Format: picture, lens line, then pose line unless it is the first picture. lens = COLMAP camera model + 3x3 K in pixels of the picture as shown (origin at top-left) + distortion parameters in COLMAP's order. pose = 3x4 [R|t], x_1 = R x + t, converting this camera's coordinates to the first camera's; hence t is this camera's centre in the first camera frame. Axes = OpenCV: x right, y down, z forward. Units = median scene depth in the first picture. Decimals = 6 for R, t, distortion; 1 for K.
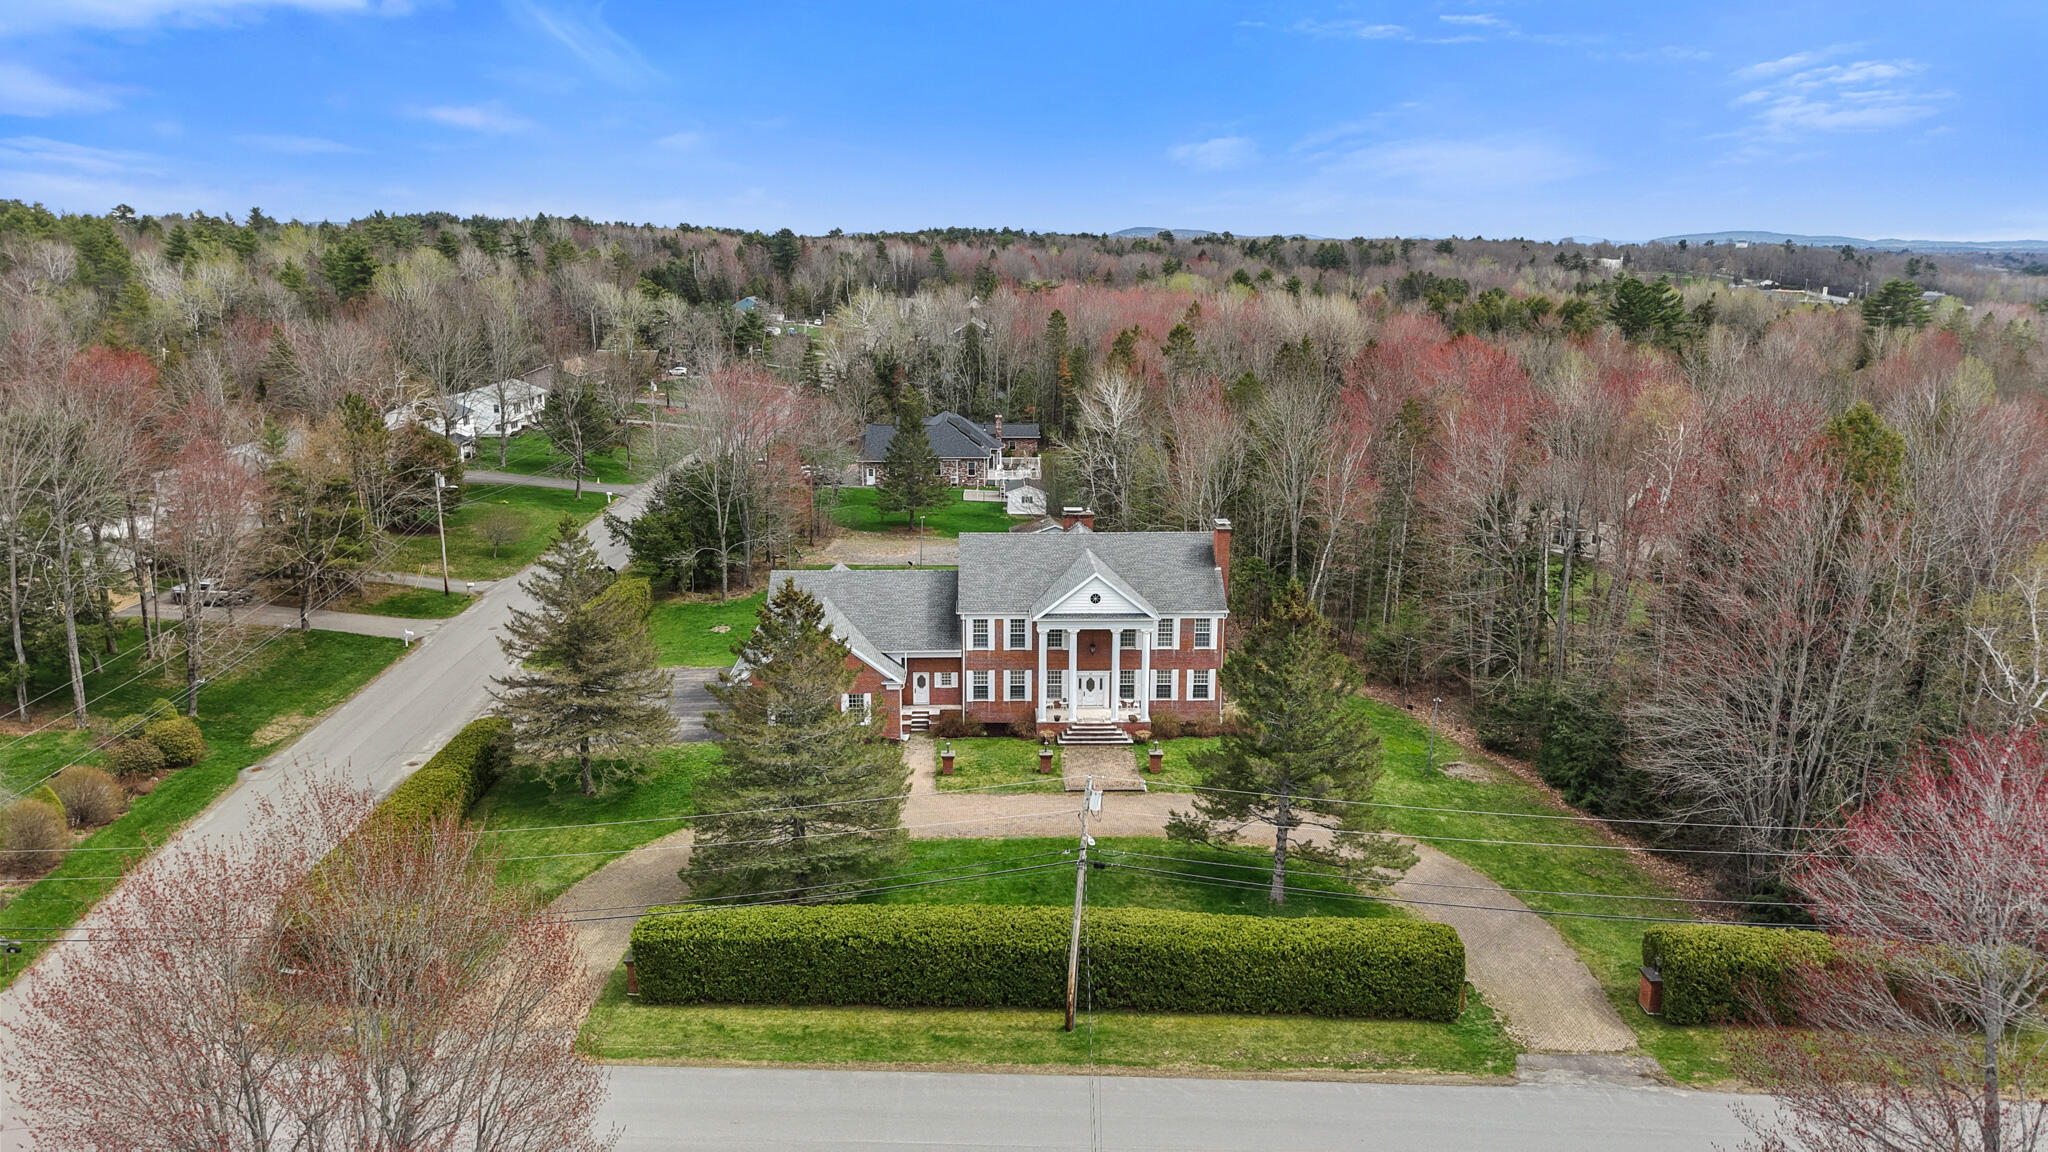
lens RADIAL K [[1391.3, 0, 1024.0], [0, 1391.3, 576.0], [0, 0, 1]] dist [0.003509, 0.001640]
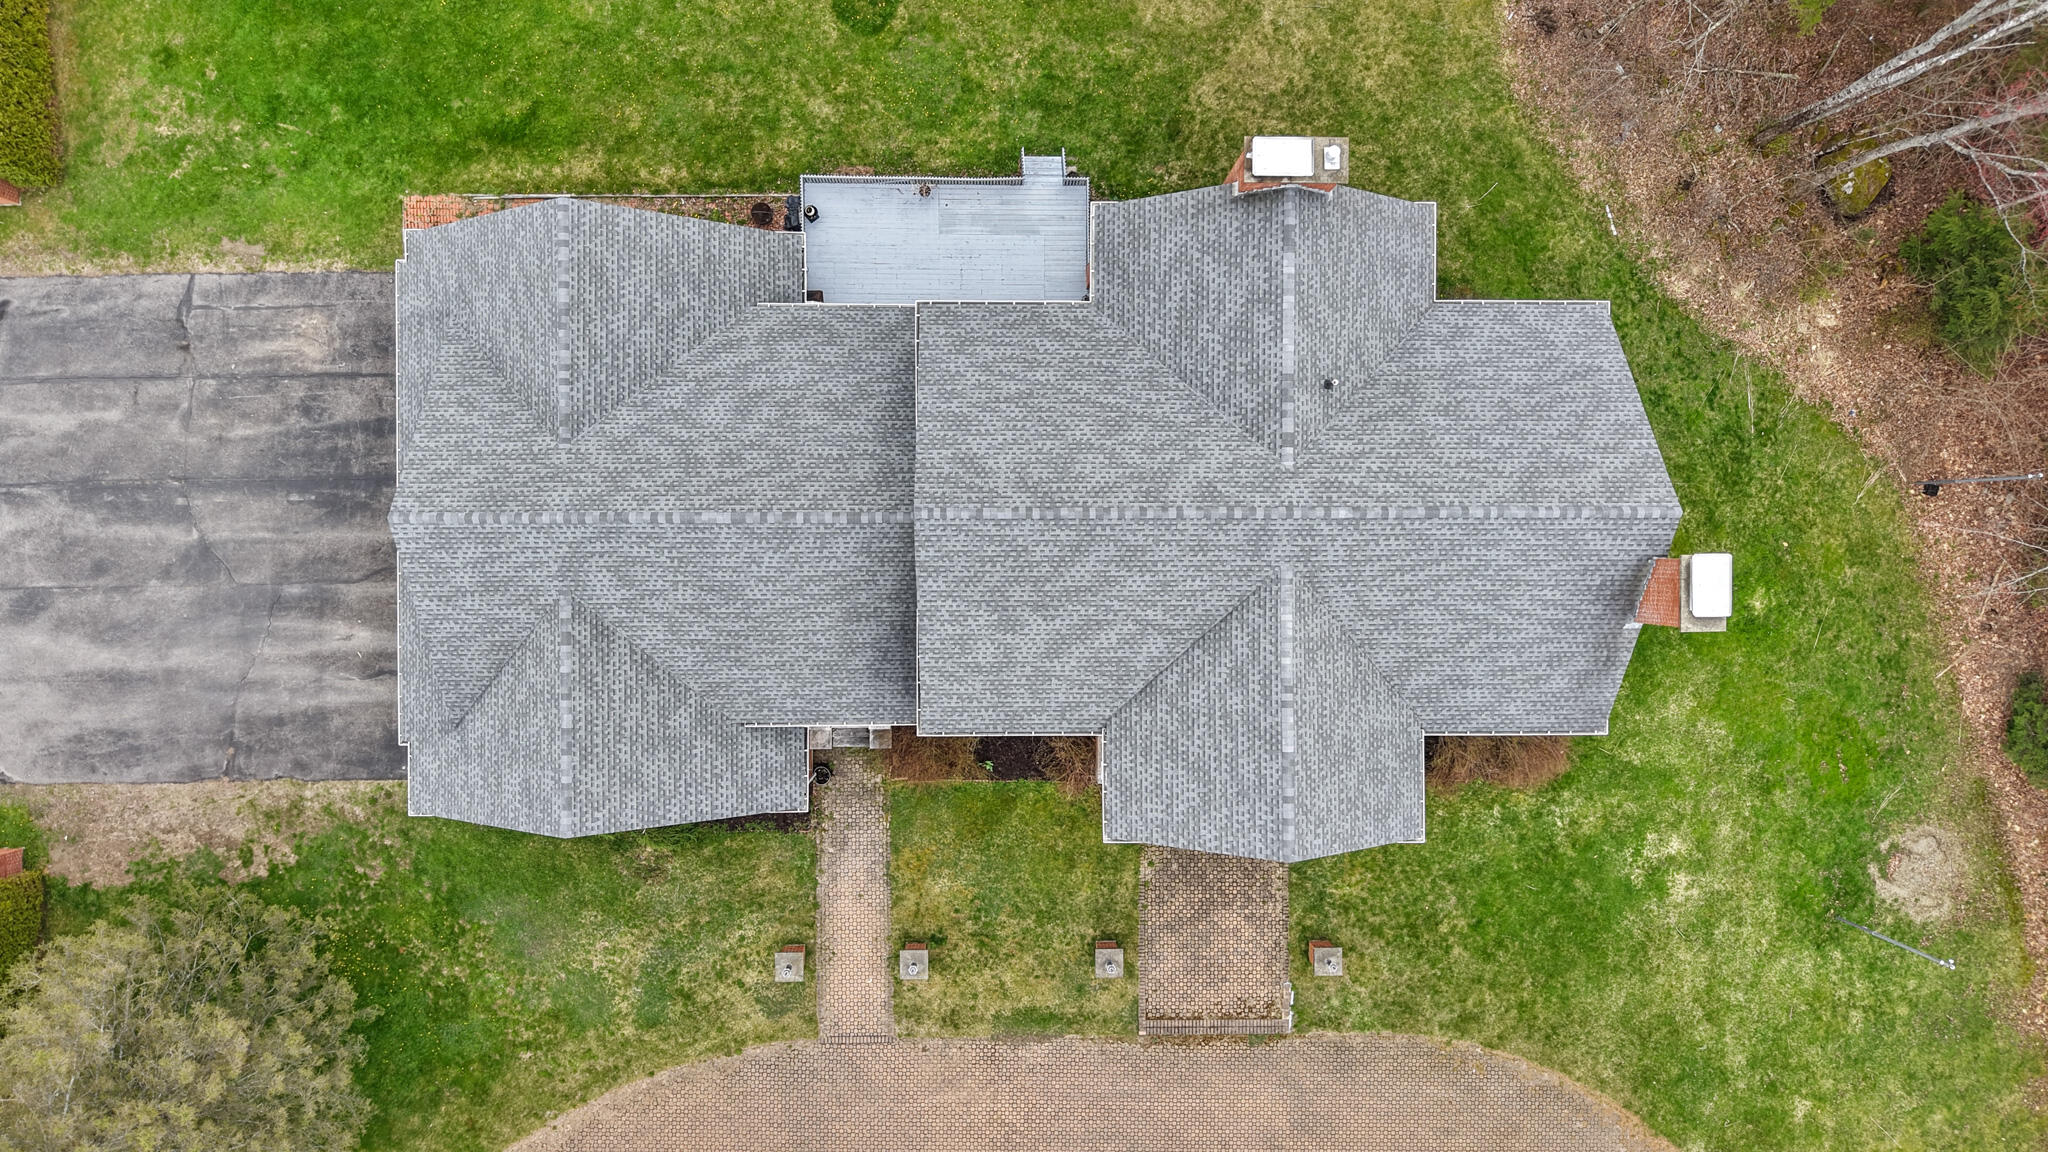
lens RADIAL K [[1391.3, 0, 1024.0], [0, 1391.3, 576.0], [0, 0, 1]] dist [0.003509, 0.001640]
pose [[0.999226, 0.034598, 0.018706, -0.027080], [-0.026130, 0.228506, 0.973192, -0.364789], [0.029396, -0.972928, 0.229233, 0.948304]]
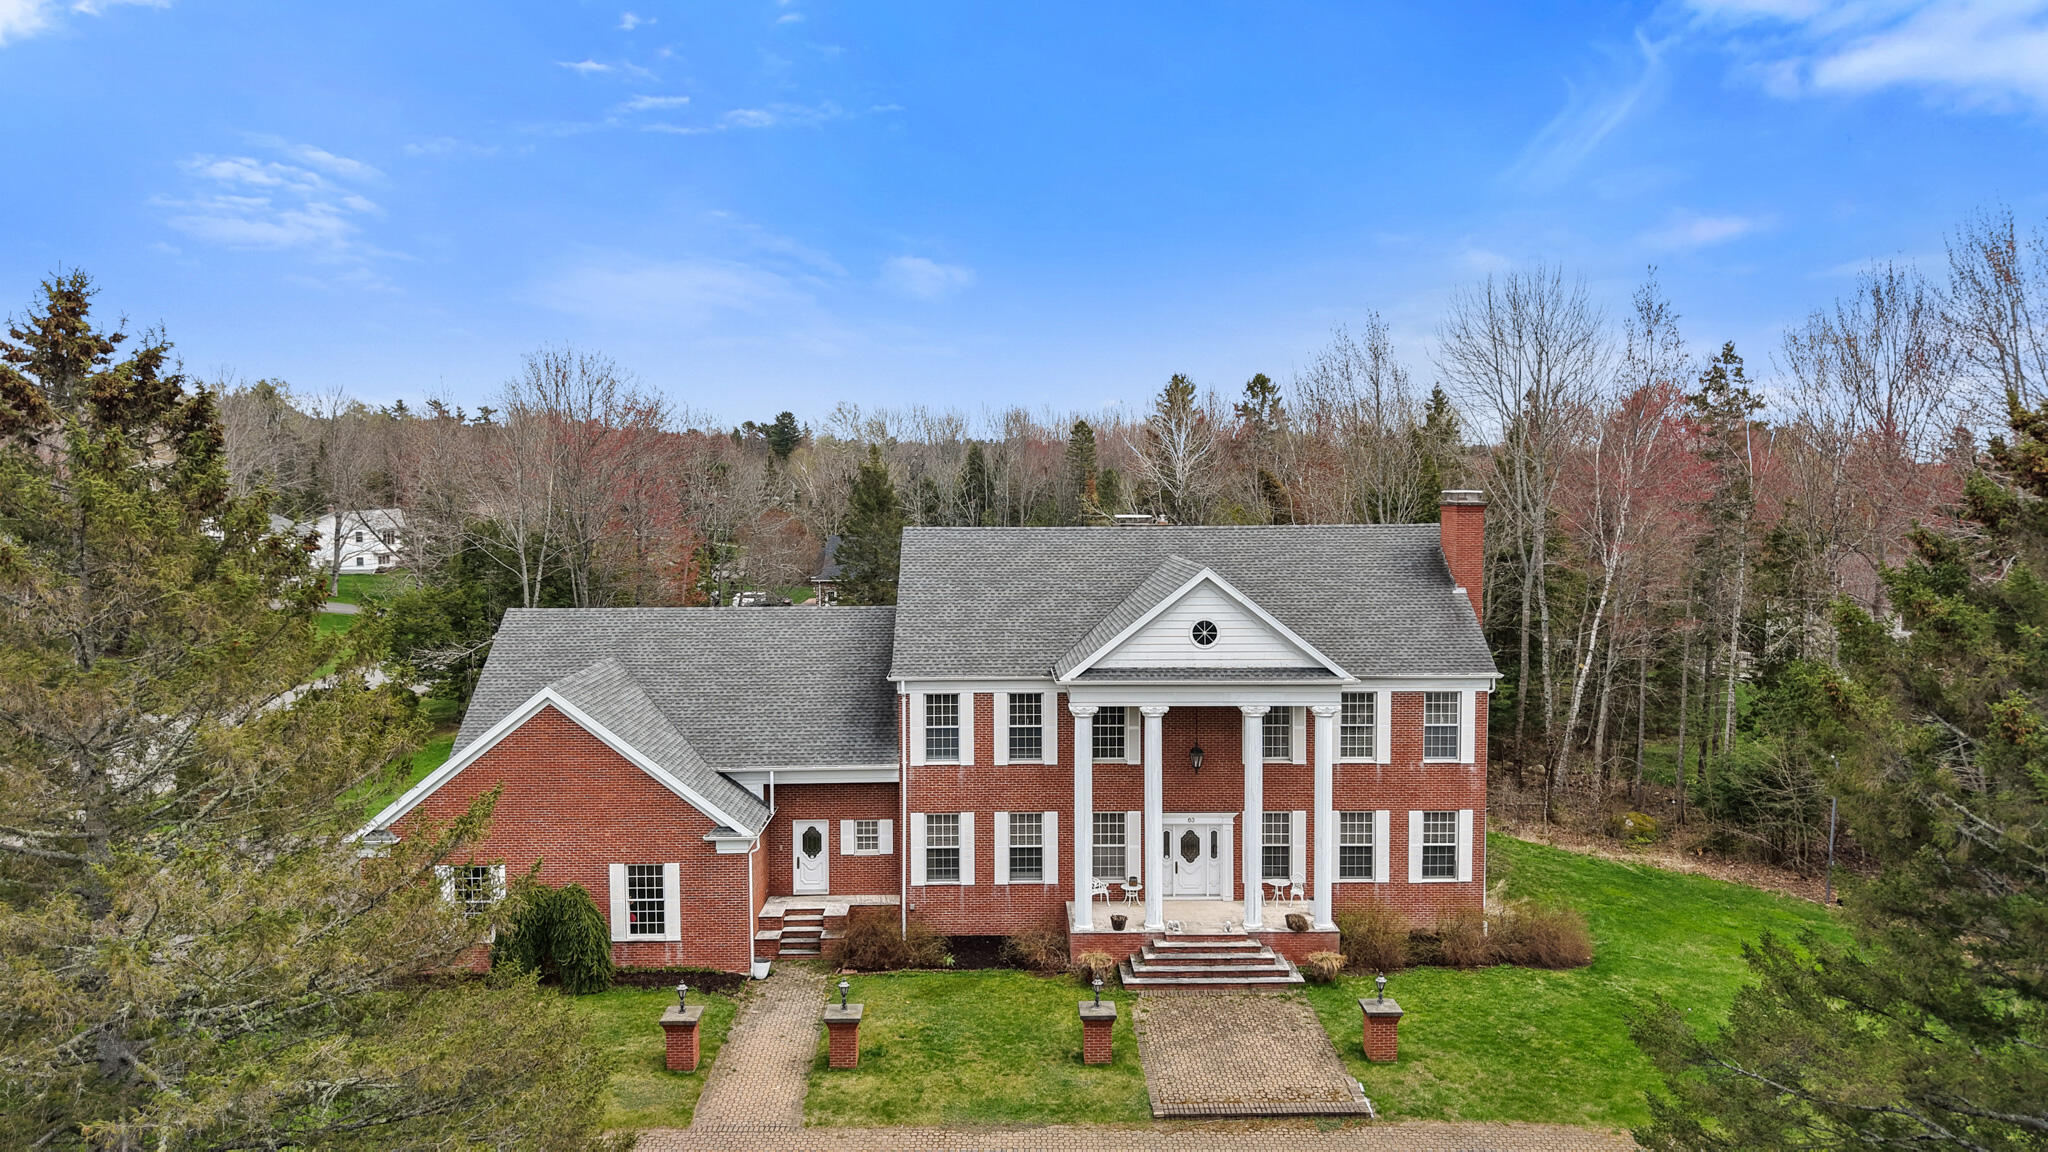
lens RADIAL K [[1404.8, 0, 1024.3], [0, 1404.8, 549.0], [0, 0, 1]] dist [-0.002783, -0.002467]
pose [[0.999864, -0.007367, -0.014734, 0.002066], [0.004548, 0.983114, -0.182939, 0.067581], [0.015833, 0.182847, 0.983014, 0.550329]]
